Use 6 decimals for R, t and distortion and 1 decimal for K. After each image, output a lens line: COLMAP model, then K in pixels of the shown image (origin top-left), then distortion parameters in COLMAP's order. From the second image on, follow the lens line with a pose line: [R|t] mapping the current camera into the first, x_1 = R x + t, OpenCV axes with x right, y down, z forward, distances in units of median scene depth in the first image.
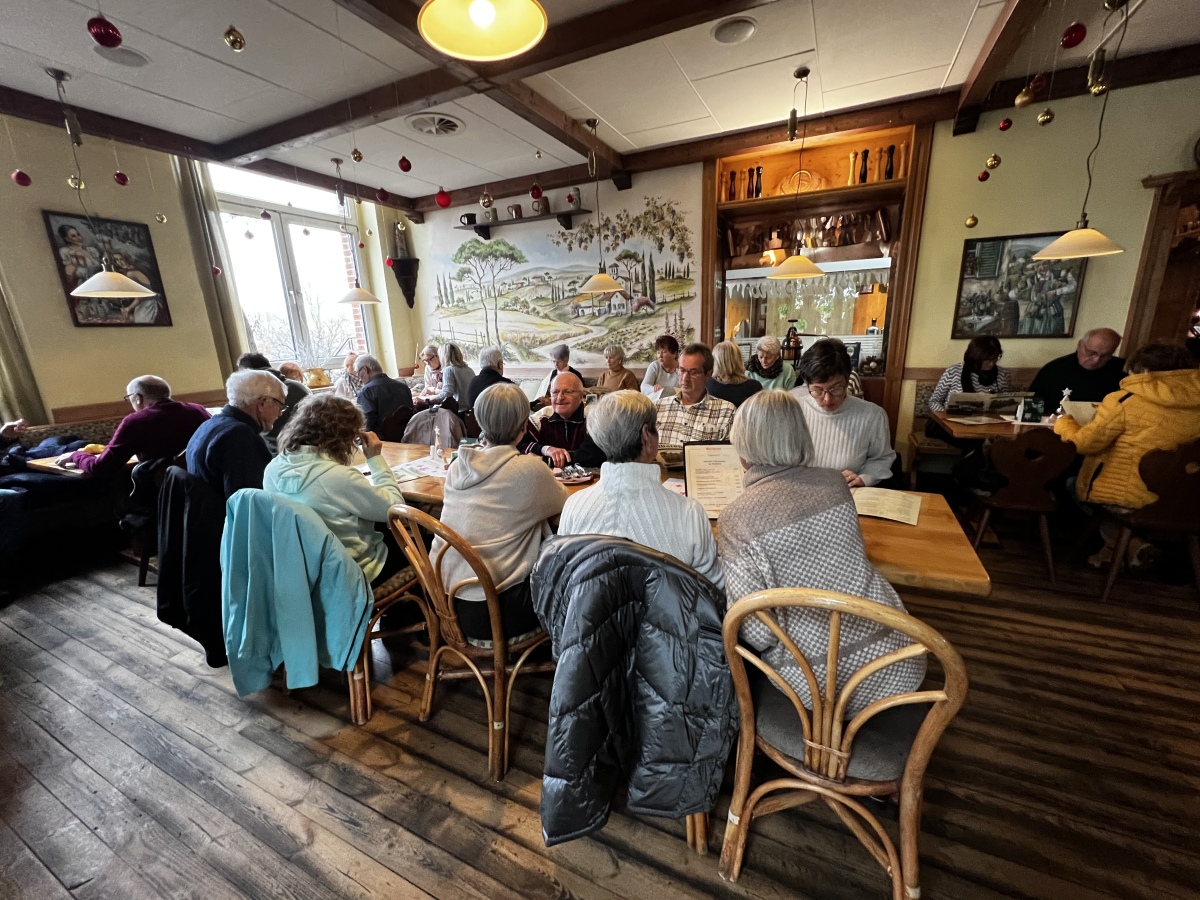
lens RADIAL K [[481.4, 0, 603.7], [0, 481.4, 448.4], [0, 0, 1]] dist [0.000689, 0.000038]
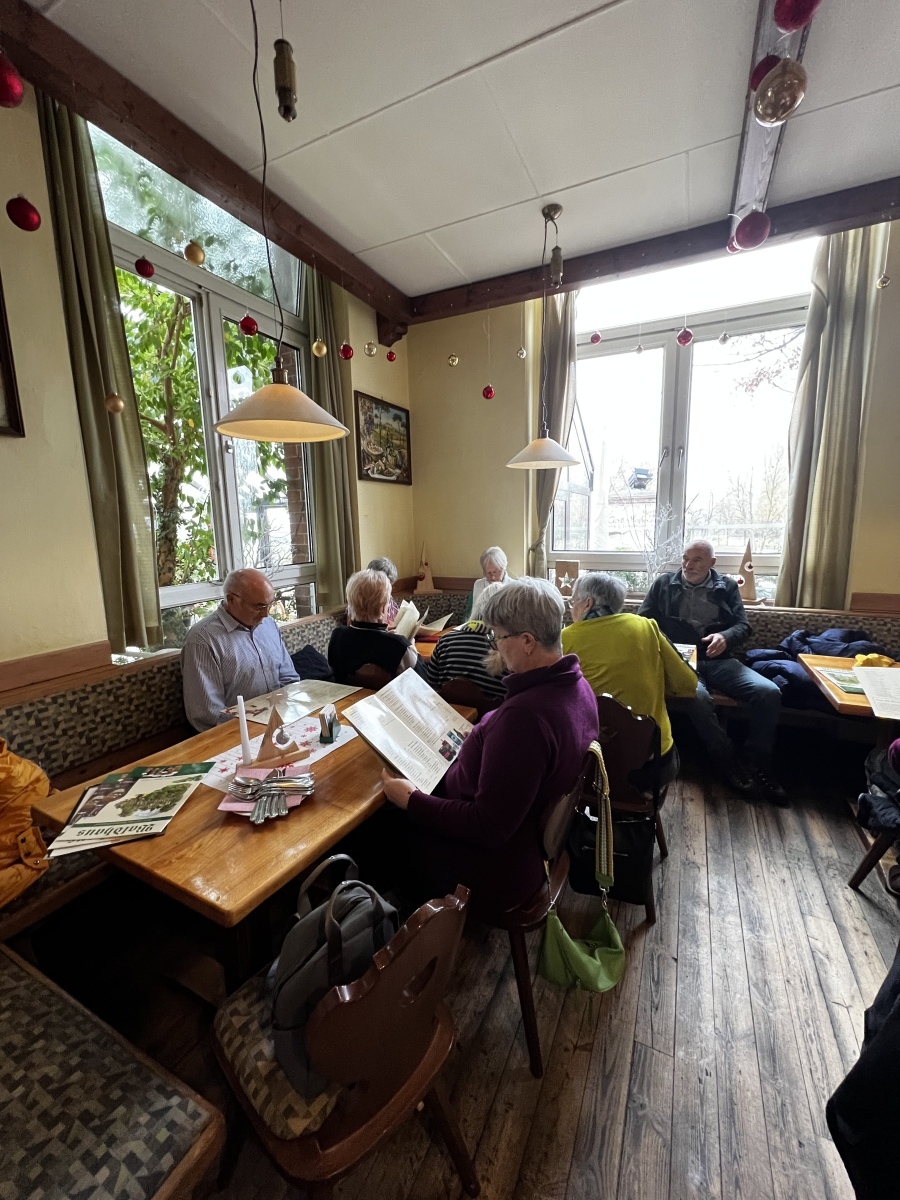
lens RADIAL K [[481.4, 0, 453.0], [0, 481.4, 598.4], [0, 0, 1]] dist [0.000689, 0.000038]
pose [[-0.008685, 0.195817, -0.980602, -0.387146], [-0.227211, 0.954602, 0.192638, -0.087504], [0.973807, 0.224477, 0.036201, 0.359010]]
